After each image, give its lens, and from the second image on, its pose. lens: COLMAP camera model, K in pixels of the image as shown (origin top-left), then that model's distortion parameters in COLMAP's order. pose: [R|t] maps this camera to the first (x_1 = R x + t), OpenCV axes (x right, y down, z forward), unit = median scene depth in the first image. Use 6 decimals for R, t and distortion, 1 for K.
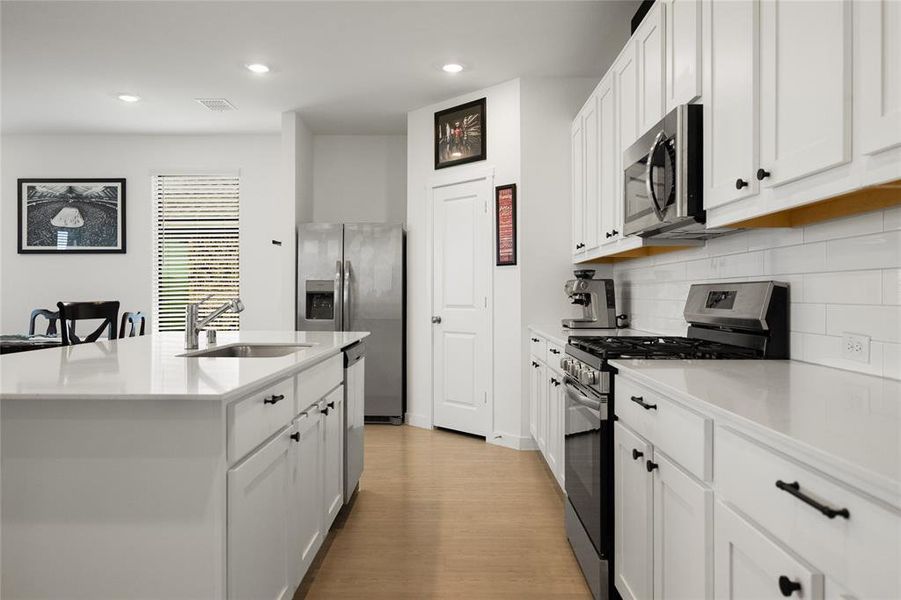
lens RADIAL K [[627.1, 0, 450.7], [0, 627.1, 298.7], [0, 0, 1]] dist [0.007255, -0.009186]
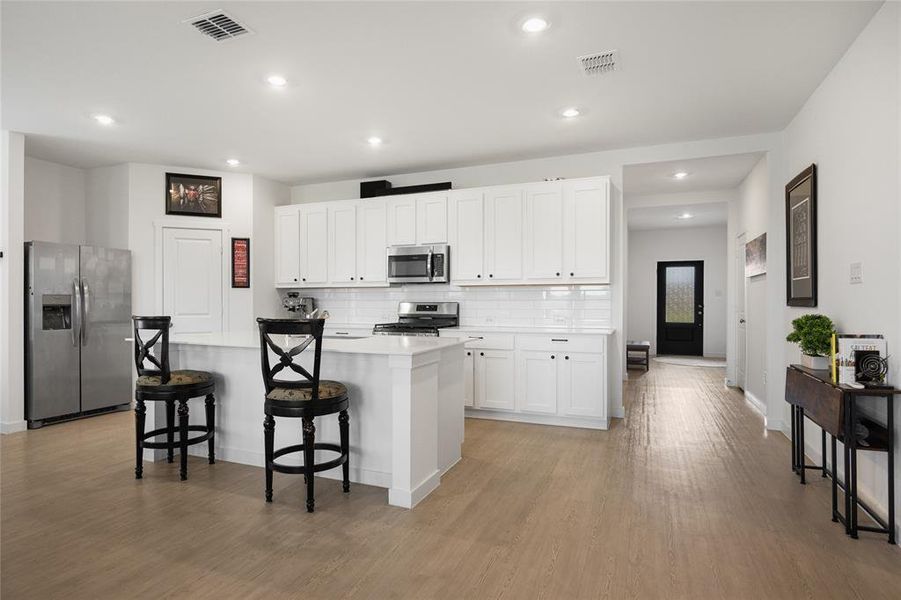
lens RADIAL K [[476.5, 0, 452.7], [0, 476.5, 306.7], [0, 0, 1]] dist [-0.015548, 0.002563]
pose [[0.372763, -0.012676, 0.927840, -0.738554], [0.004437, 0.999920, 0.011878, -0.014697], [-0.927916, -0.000311, 0.372790, 0.039808]]
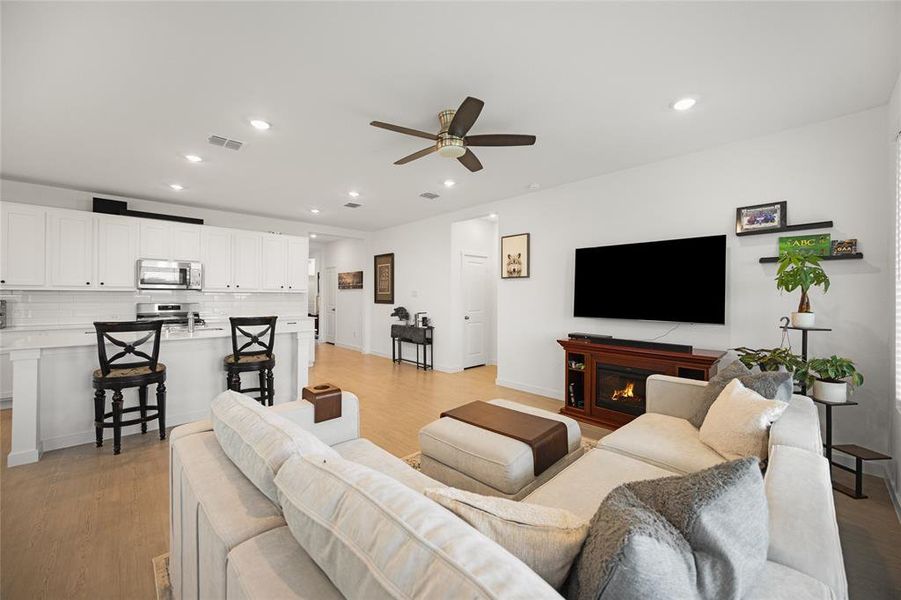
lens RADIAL K [[347.3, 0, 451.1], [0, 347.3, 294.7], [0, 0, 1]] dist [-0.003831, 0.000484]
pose [[-0.690080, -0.004124, 0.723722, -1.077101], [-0.004481, 0.999989, 0.001426, -0.042357], [-0.723720, -0.002259, -0.690091, 0.584877]]
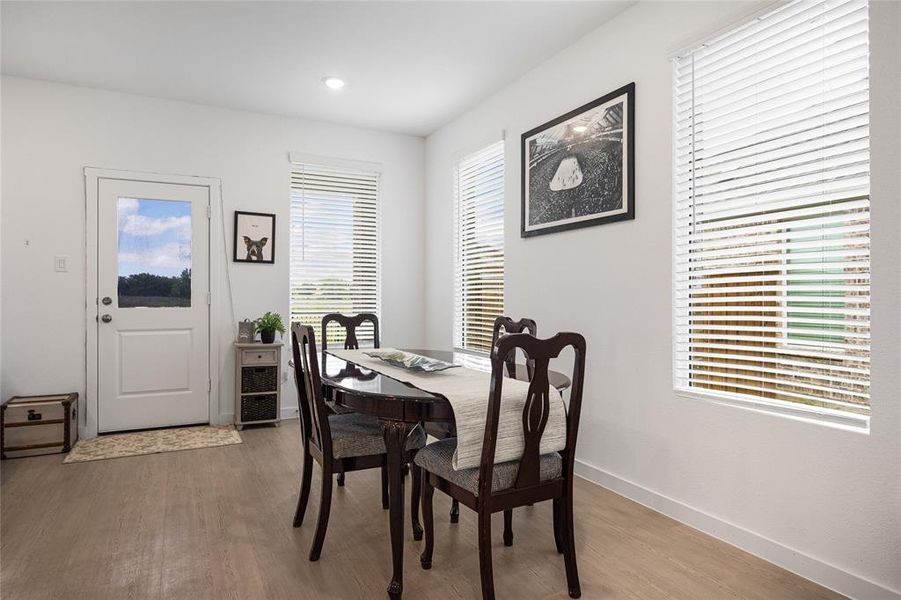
lens RADIAL K [[541.2, 0, 452.4], [0, 541.2, 293.8], [0, 0, 1]] dist [-0.000083, -0.004329]
pose [[0.456066, -0.003845, -0.889937, -0.198880], [-0.006050, 0.999954, -0.007421, -0.002325], [0.889925, 0.008769, 0.456022, 0.756985]]
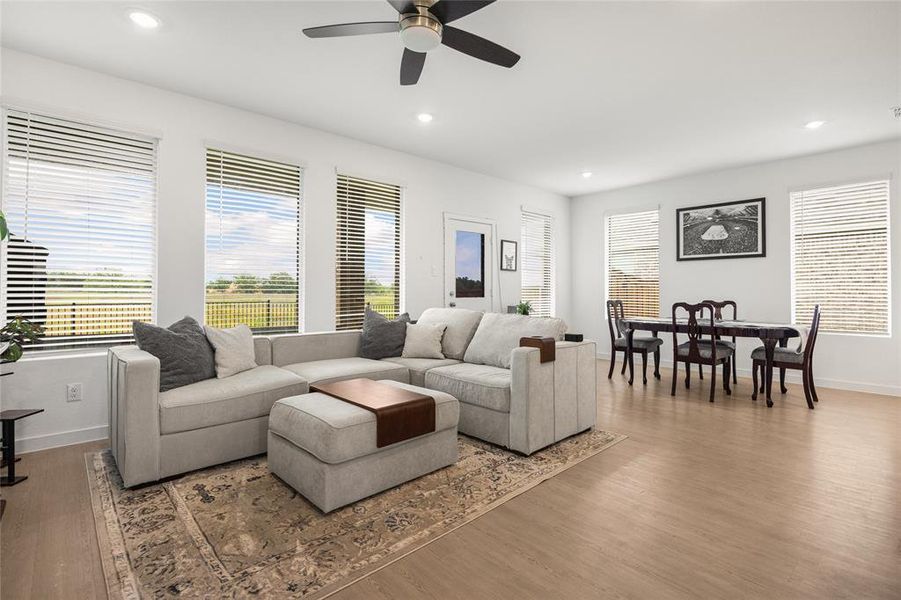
lens RADIAL K [[426.5, 0, 464.3], [0, 426.5, 287.7], [0, 0, 1]] dist [-0.008756, -0.001160]
pose [[0.686395, -0.004855, -0.727213, -0.368718], [-0.003498, 0.999944, -0.009977, 0.000575], [0.727221, 0.009392, 0.686340, -0.027457]]
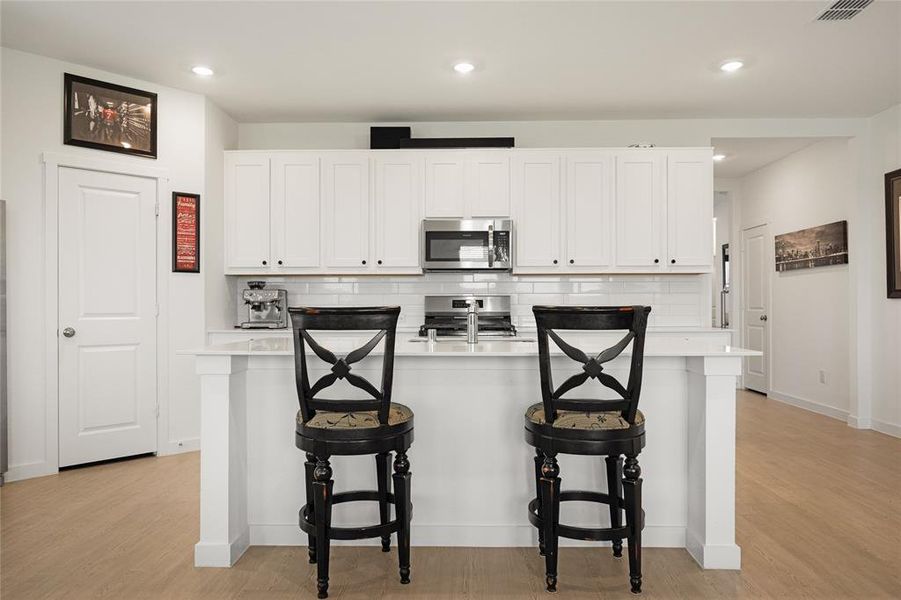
lens RADIAL K [[583.9, 0, 455.0], [0, 583.9, 303.4], [0, 0, 1]] dist [-0.004415, 0.000428]
pose [[0.017154, 0.001765, 0.999851, -0.744599], [0.006544, 0.999977, -0.001877, 0.001153], [-0.999831, 0.006576, 0.017143, 0.486652]]
